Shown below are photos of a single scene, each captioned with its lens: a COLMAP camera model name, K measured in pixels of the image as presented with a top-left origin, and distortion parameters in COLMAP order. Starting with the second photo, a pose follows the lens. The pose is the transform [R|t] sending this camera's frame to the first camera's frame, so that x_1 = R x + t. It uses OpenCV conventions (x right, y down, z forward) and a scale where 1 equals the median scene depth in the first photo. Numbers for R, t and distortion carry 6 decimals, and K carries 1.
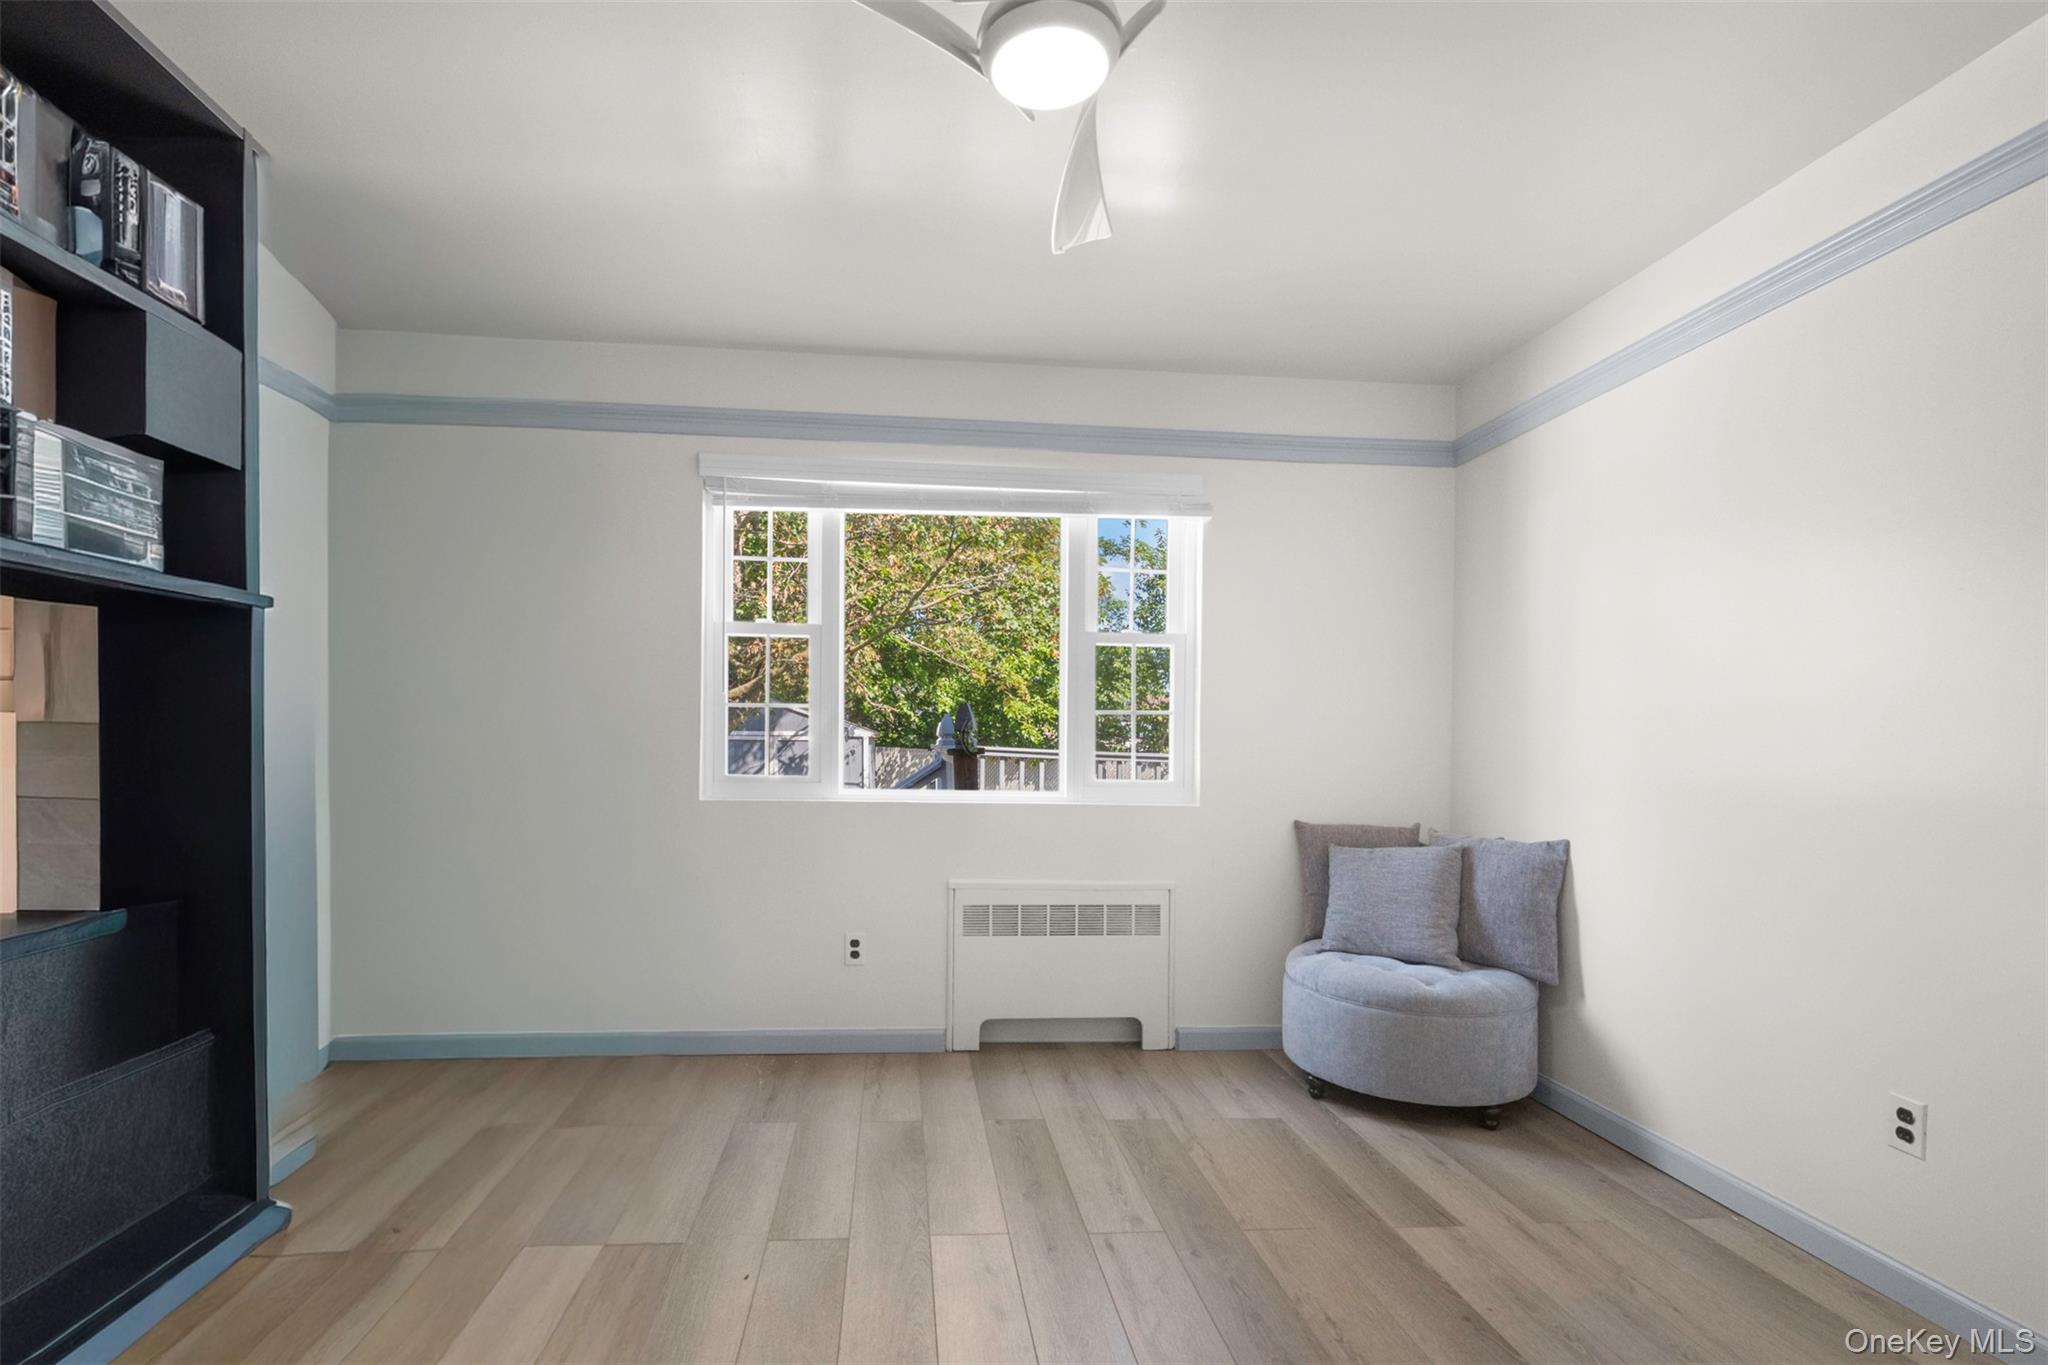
lens RADIAL K [[896.4, 0, 1002.4], [0, 896.4, 721.3], [0, 0, 1]] dist [-0.000035, -0.000345]
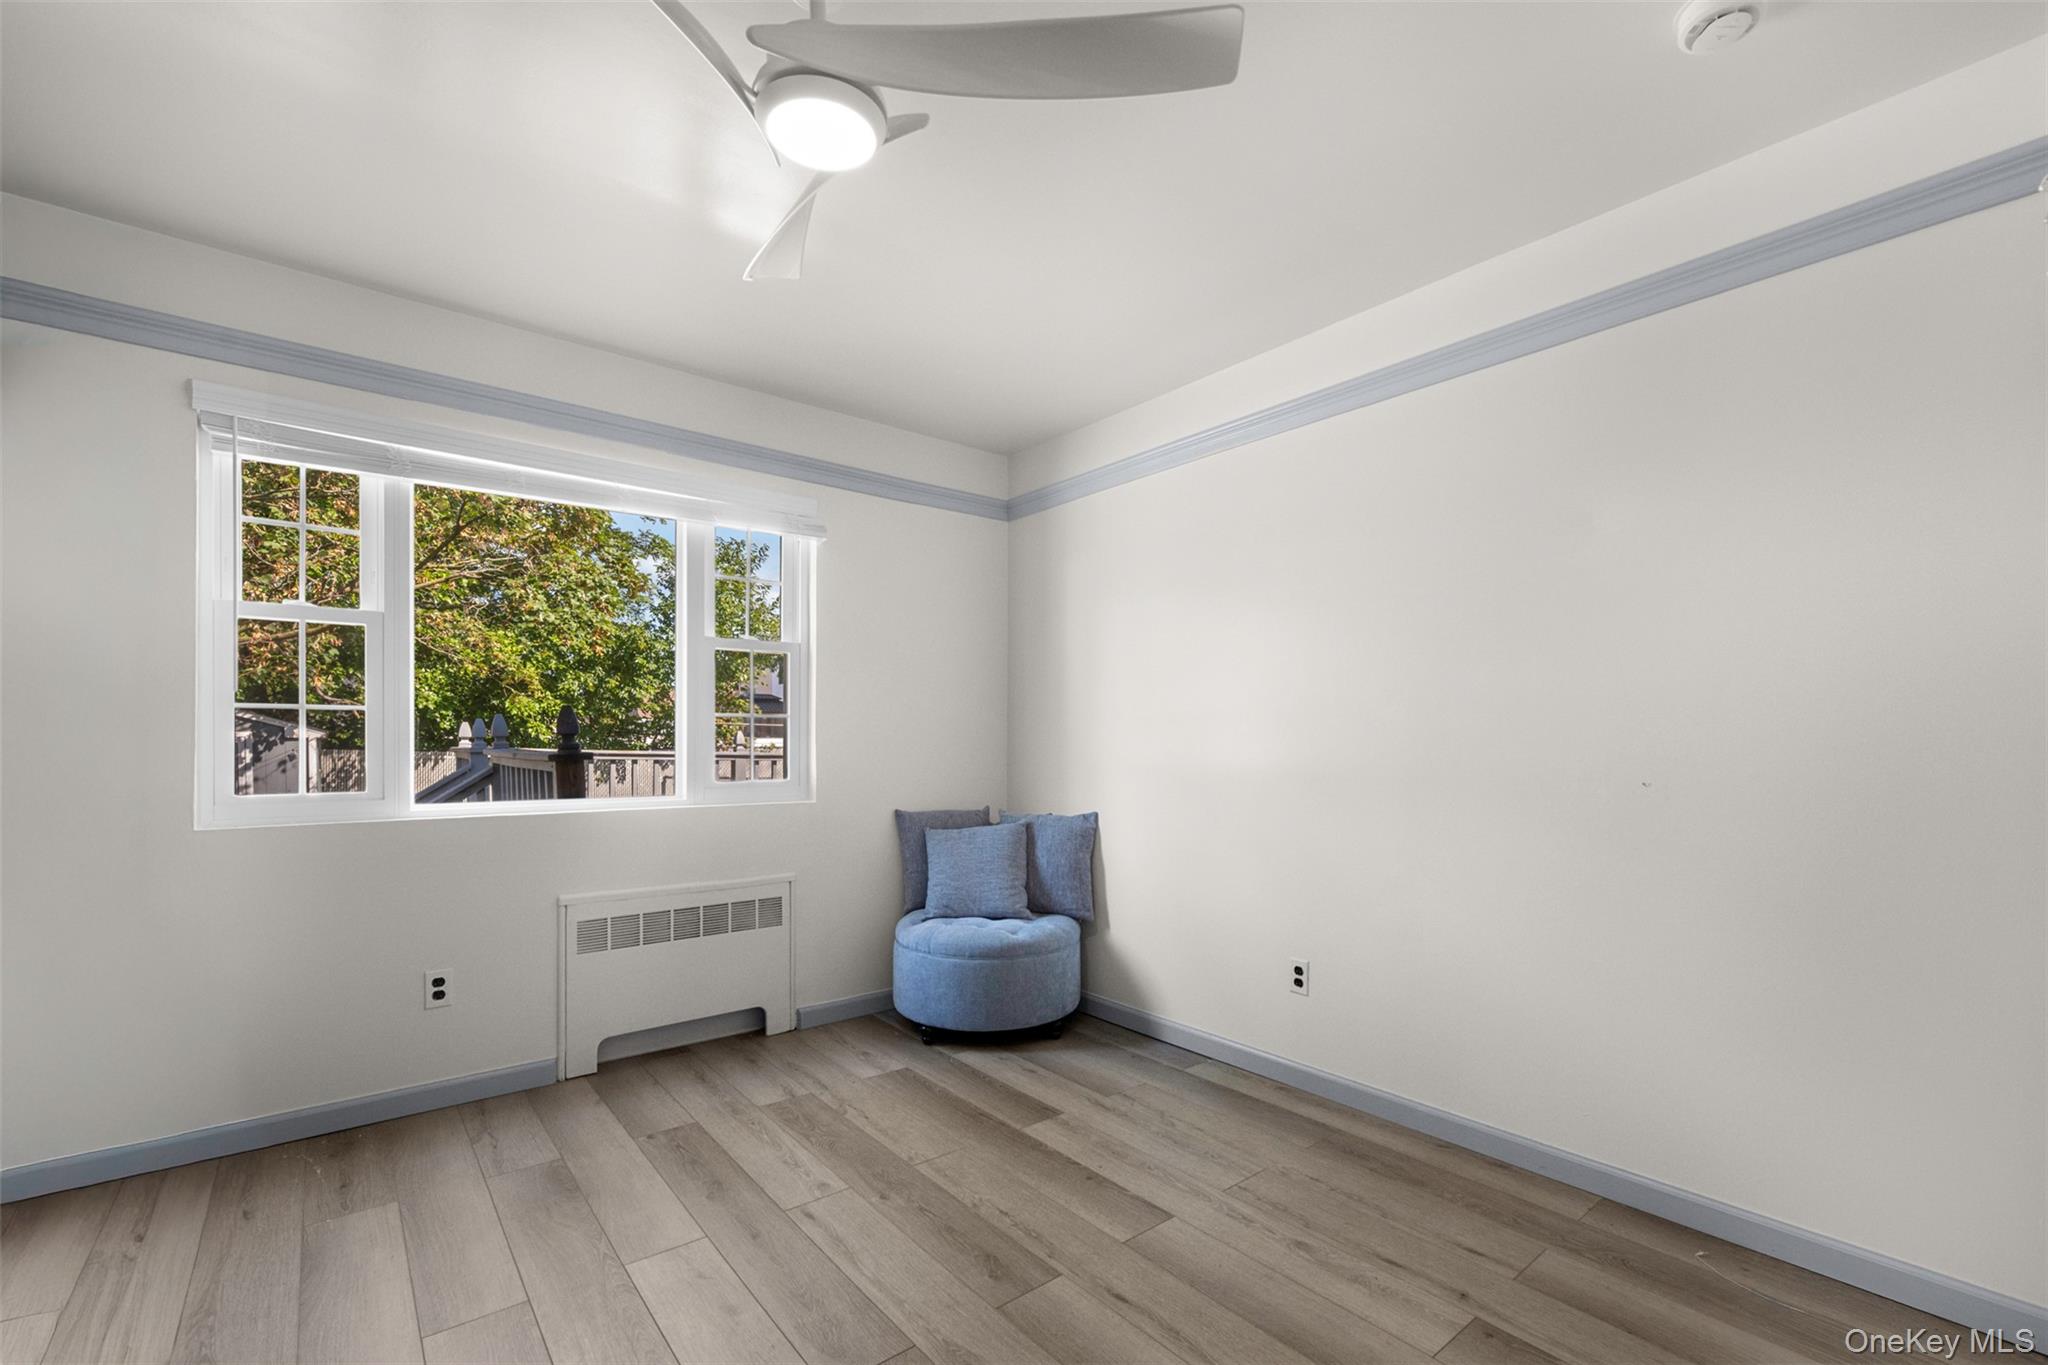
lens RADIAL K [[834.1, 0, 1030.0], [0, 834.1, 712.0], [0, 0, 1]] dist [0.000330, -0.000280]
pose [[0.833854, 0.004090, 0.551970, -0.134100], [-0.000524, 0.999978, -0.006618, -0.009006], [-0.551984, 0.005229, 0.833838, 0.007404]]
